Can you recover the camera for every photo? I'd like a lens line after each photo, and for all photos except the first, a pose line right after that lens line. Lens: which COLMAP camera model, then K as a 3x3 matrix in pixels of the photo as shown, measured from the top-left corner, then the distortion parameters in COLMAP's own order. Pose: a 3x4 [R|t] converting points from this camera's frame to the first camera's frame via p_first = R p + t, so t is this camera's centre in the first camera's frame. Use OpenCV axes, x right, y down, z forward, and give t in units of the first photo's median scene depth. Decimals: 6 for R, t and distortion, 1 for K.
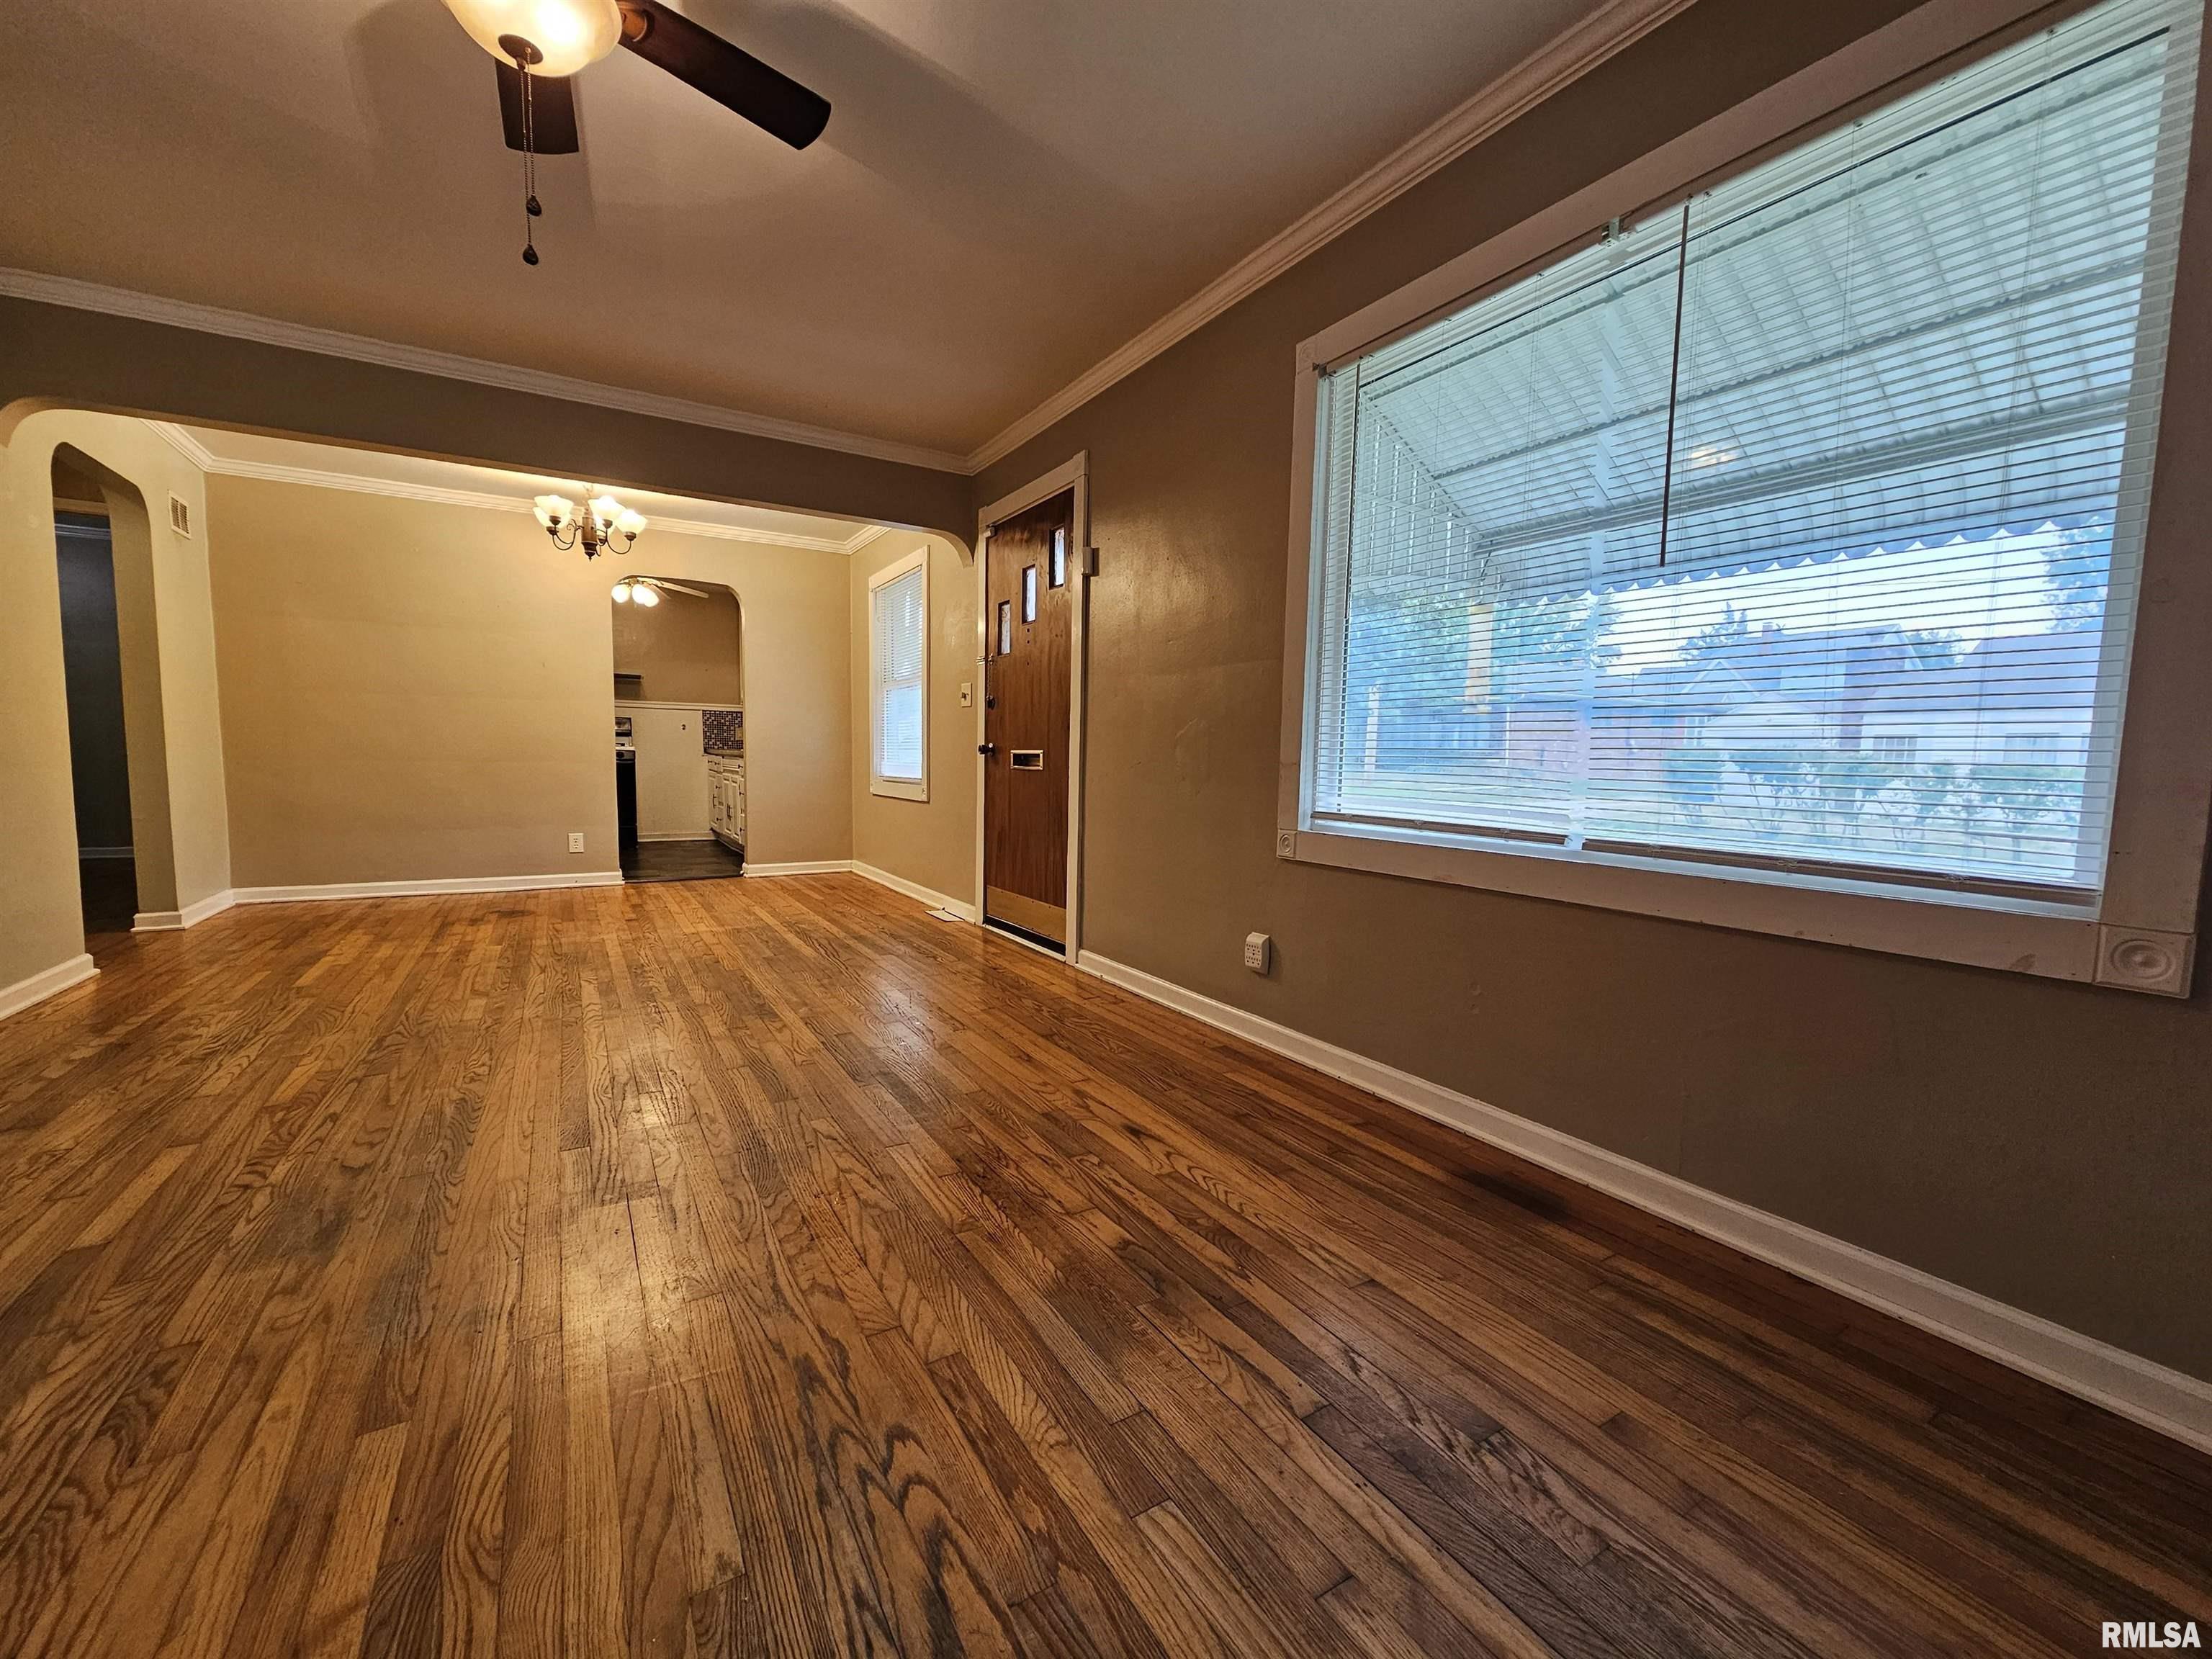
lens RADIAL K [[900.4, 0, 1112.3], [0, 900.4, 844.6], [0, 0, 1]] dist [0.001853, -0.000689]
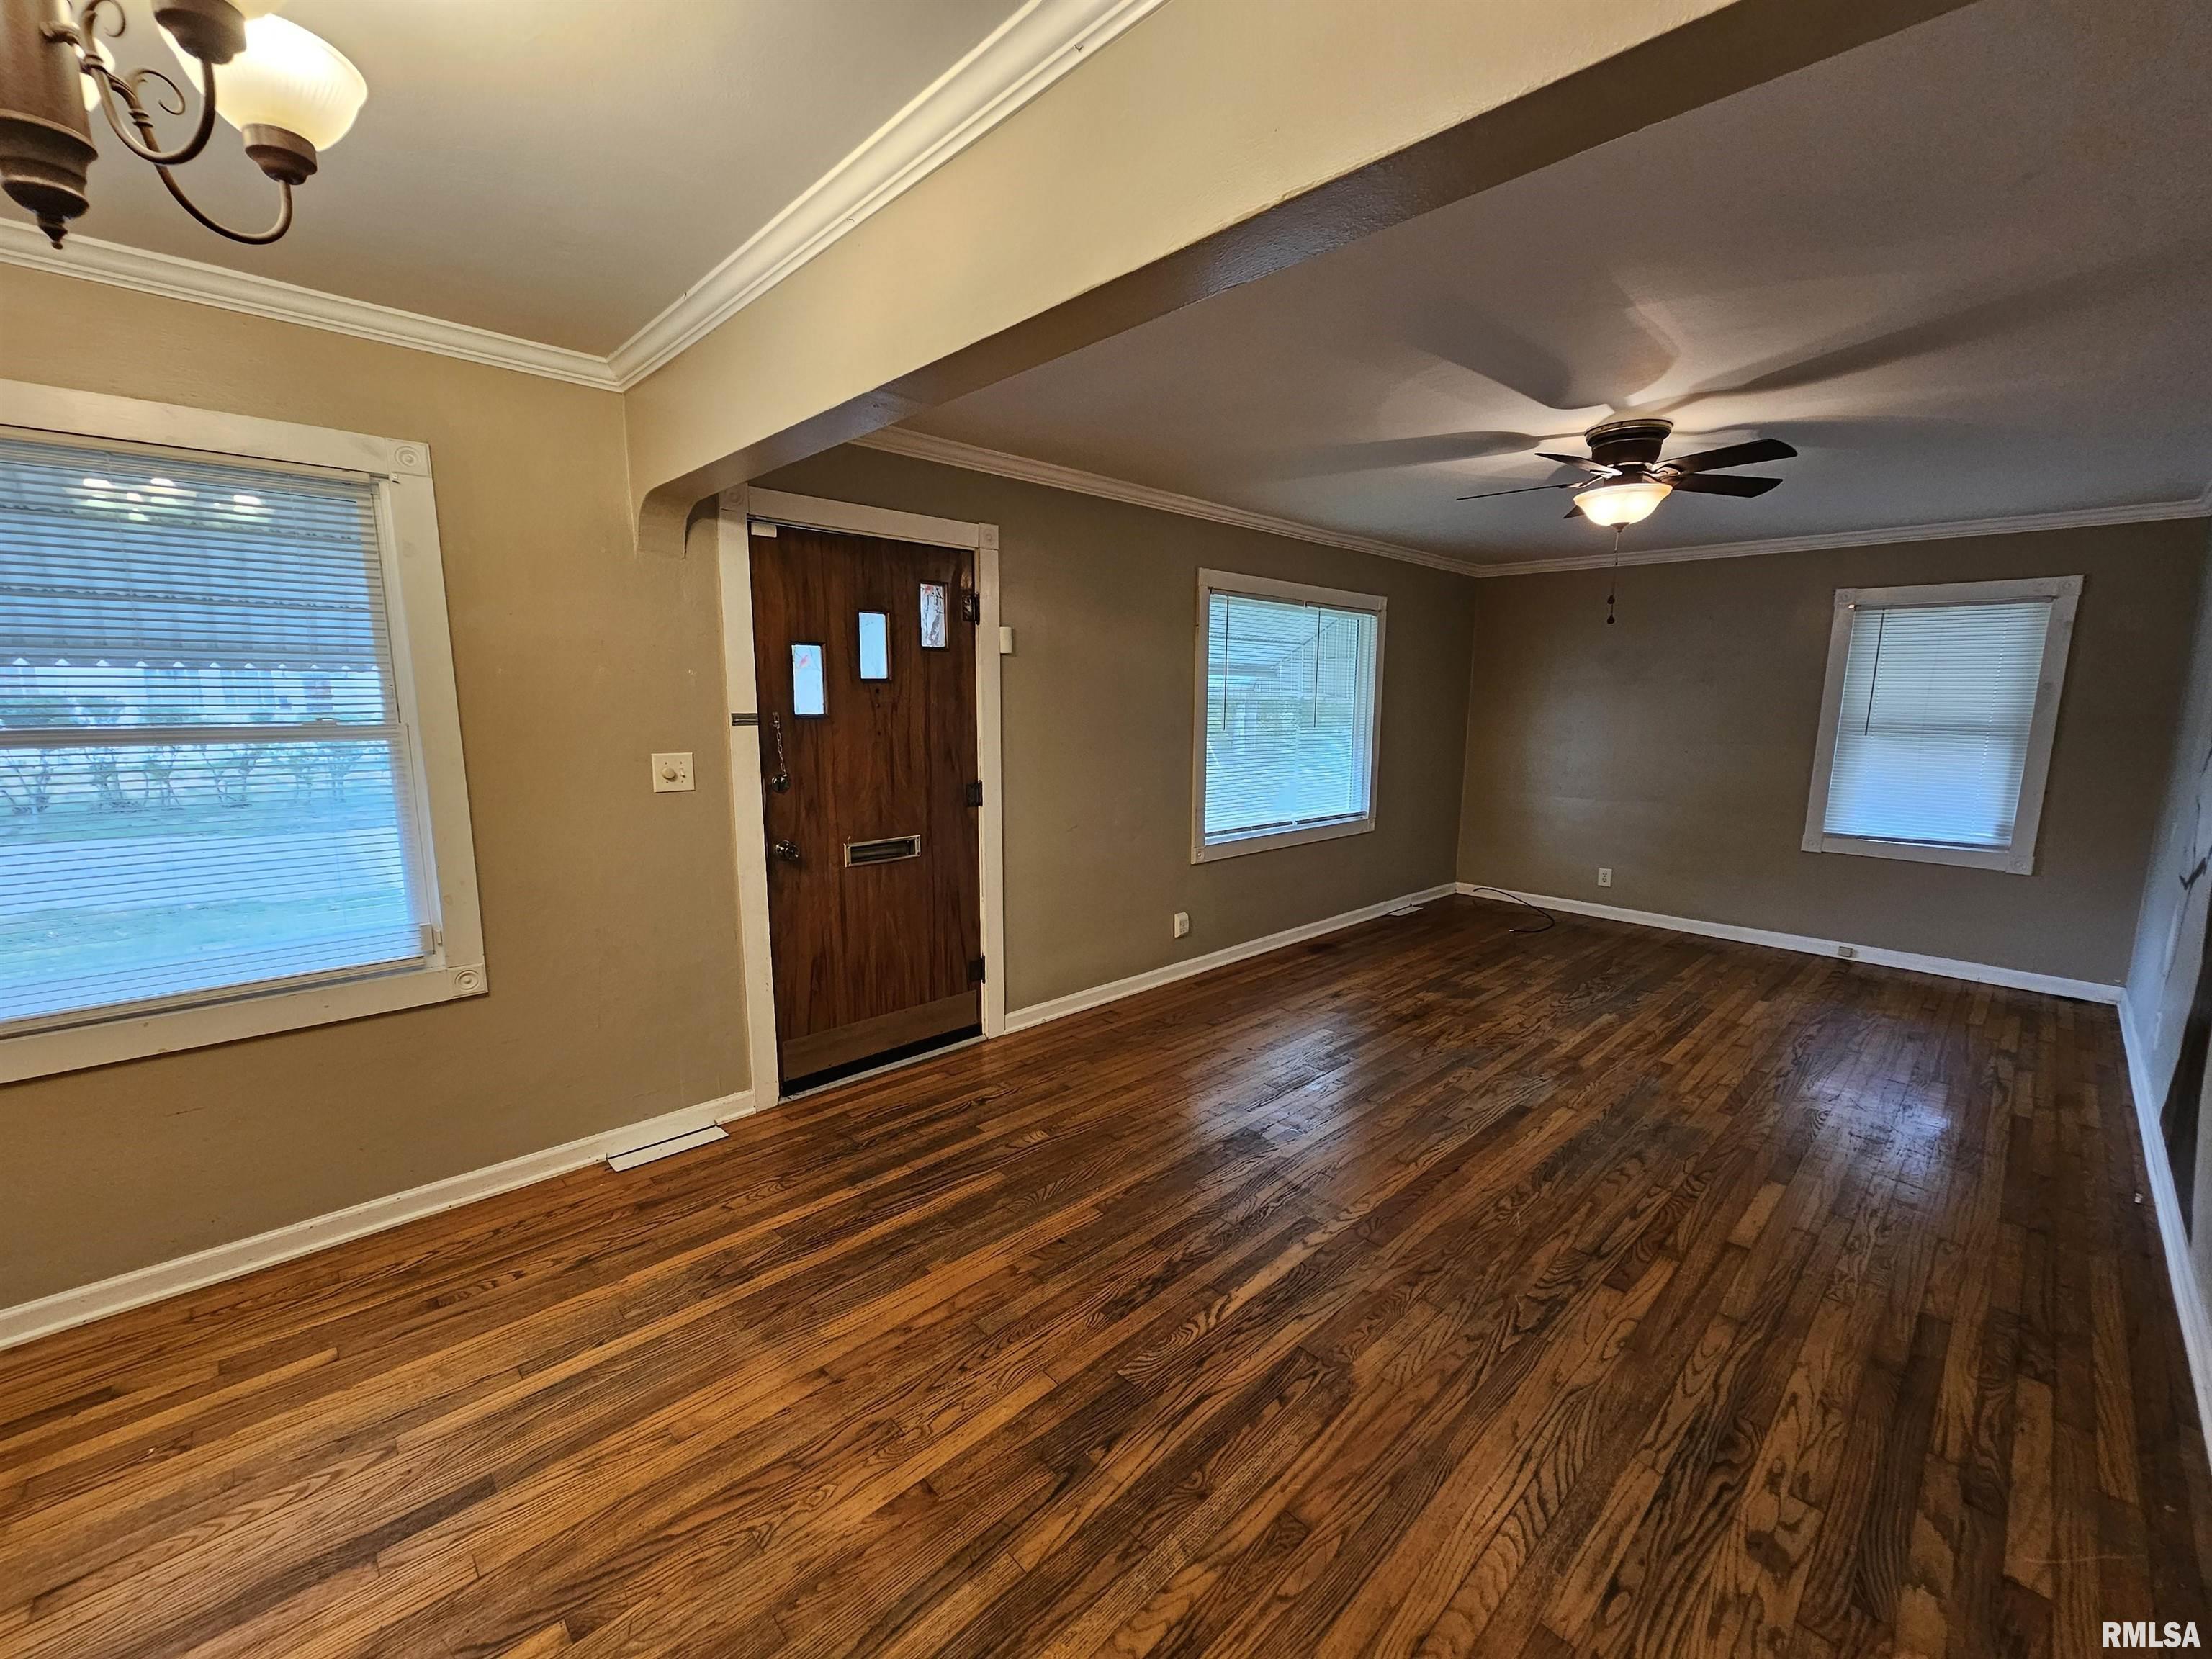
lens RADIAL K [[900.4, 0, 1115.2], [0, 900.4, 842.8], [0, 0, 1]] dist [0.001853, -0.000689]
pose [[-0.218701, -0.181716, 0.958723, -1.791700], [0.077180, 0.976208, 0.202637, -0.484722], [-0.972735, 0.118311, -0.199473, 1.871251]]
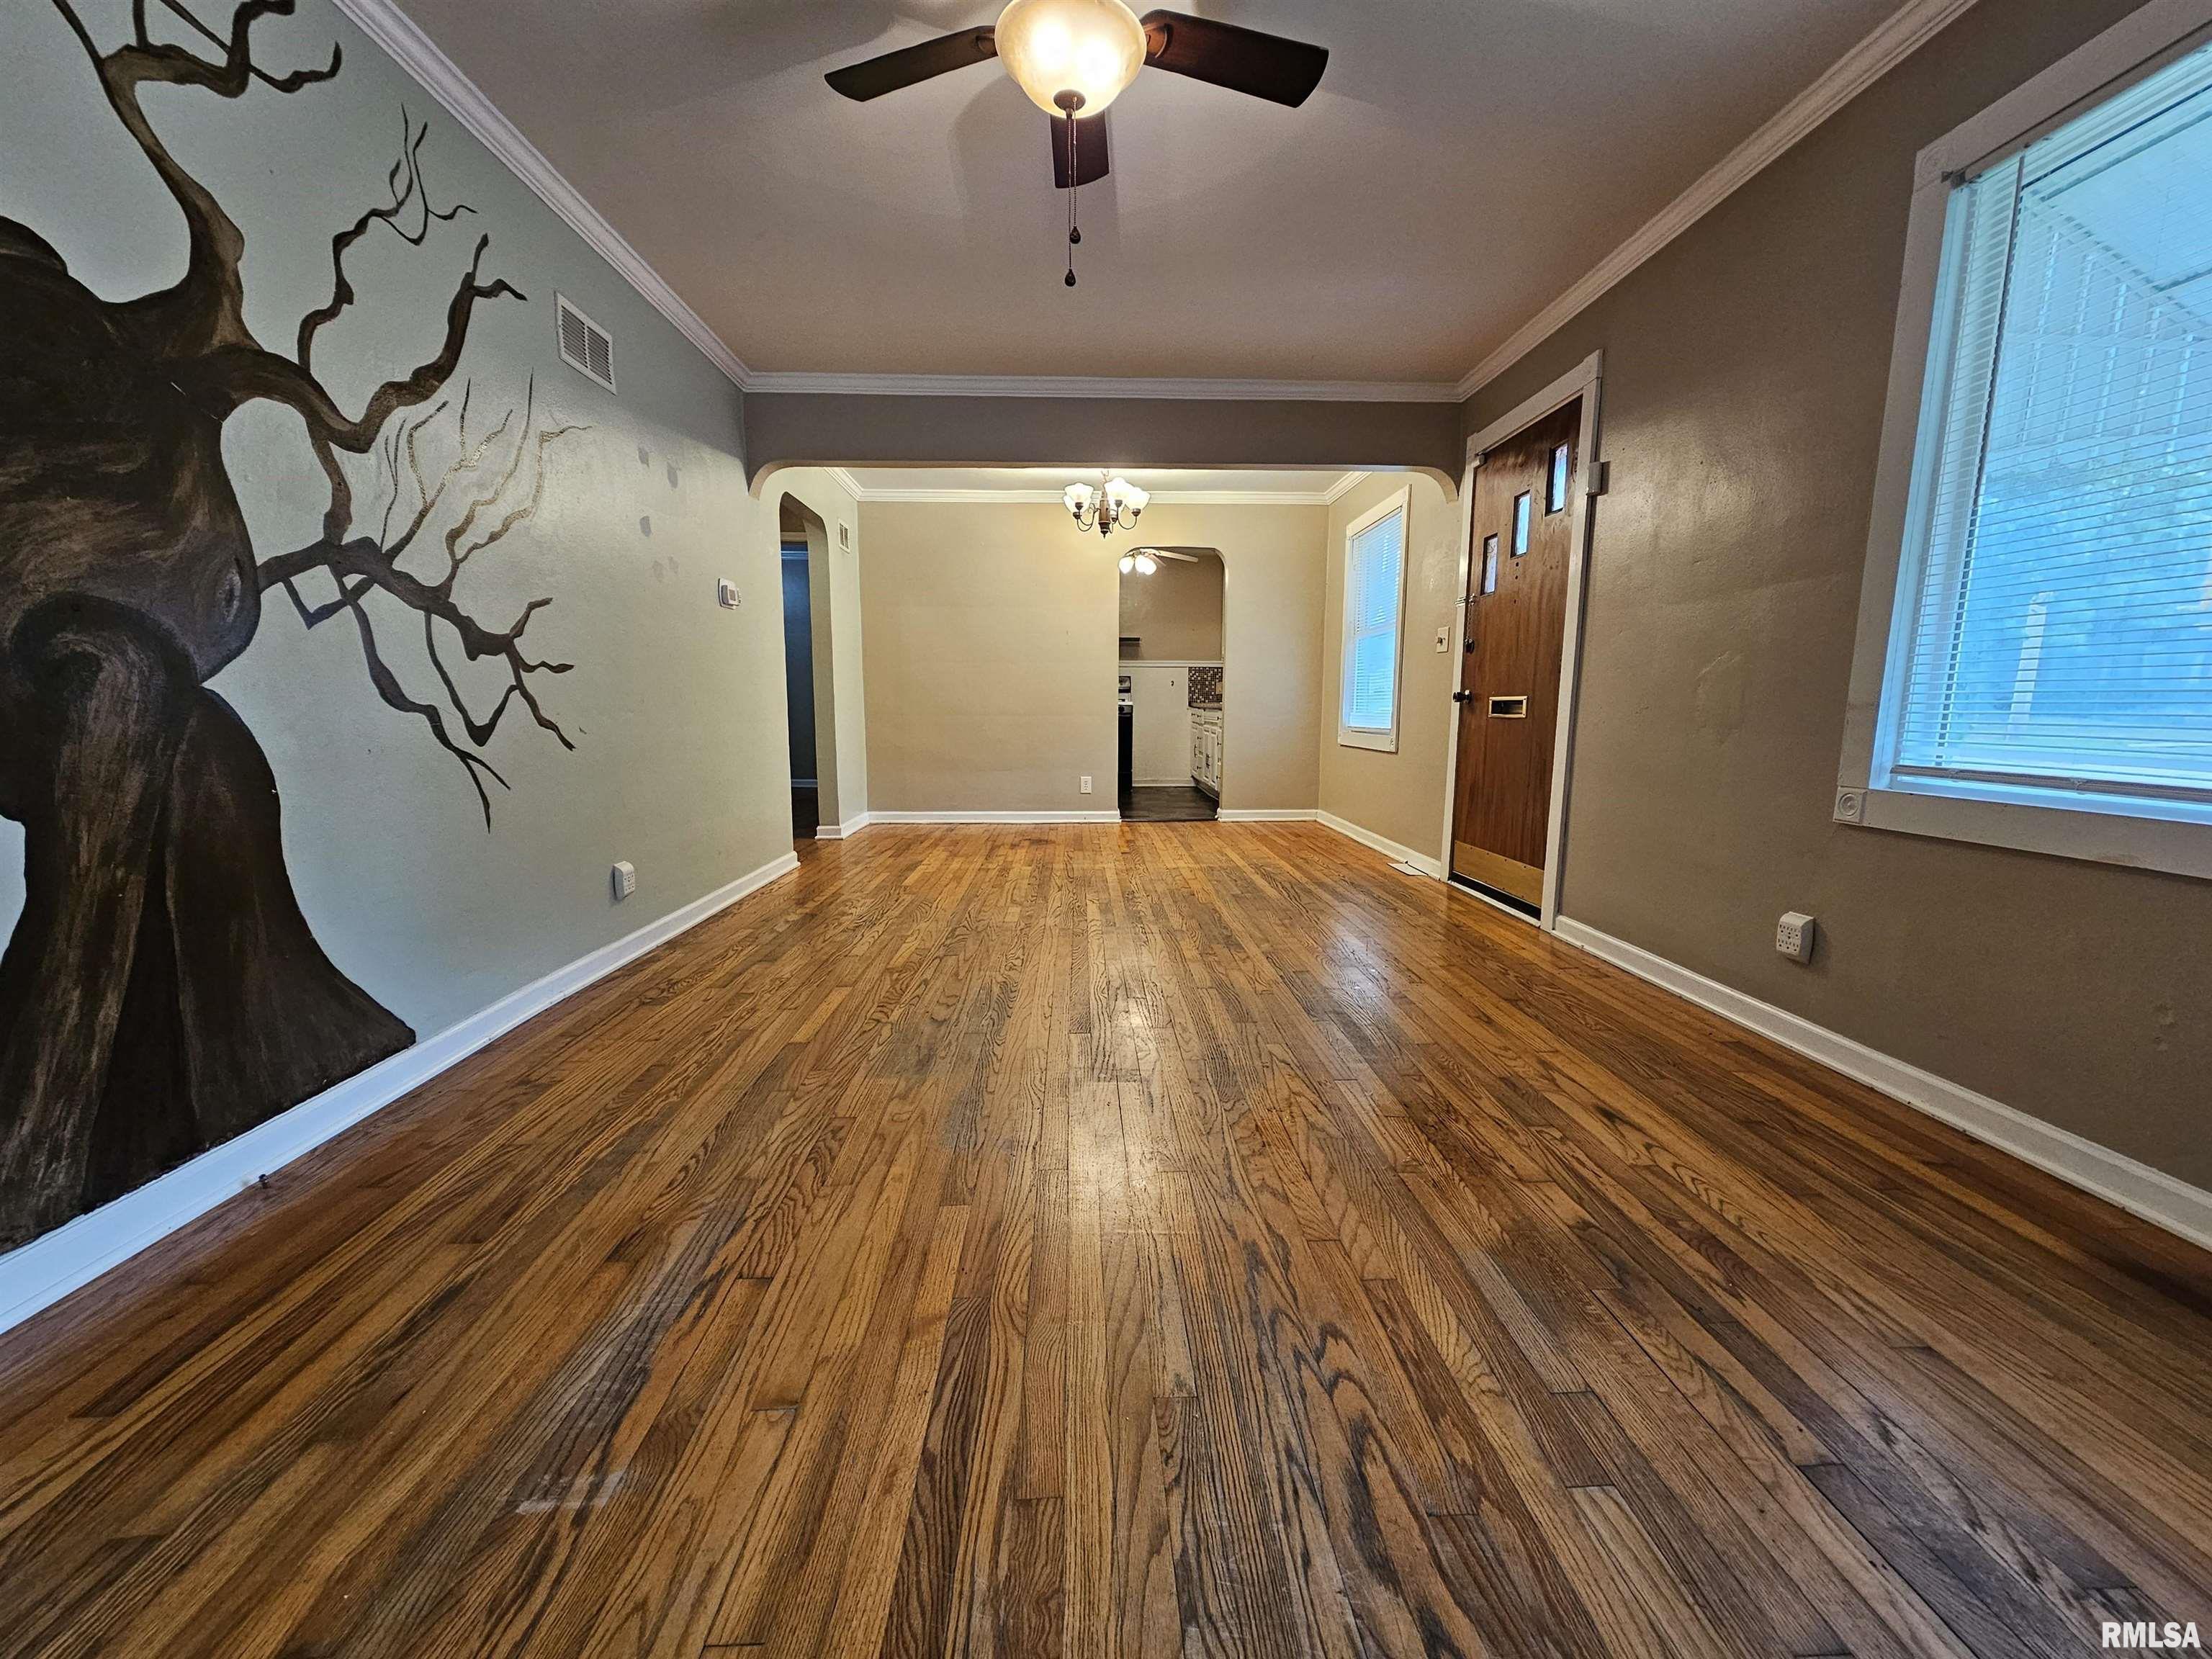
lens RADIAL K [[900.4, 0, 1110.3], [0, 900.4, 841.4], [0, 0, 1]] dist [0.001853, -0.000689]
pose [[0.873111, 0.056868, -0.484194, 0.010849], [-0.032616, 0.997762, 0.058372, 0.007470], [0.486430, -0.035172, 0.873012, -0.027351]]
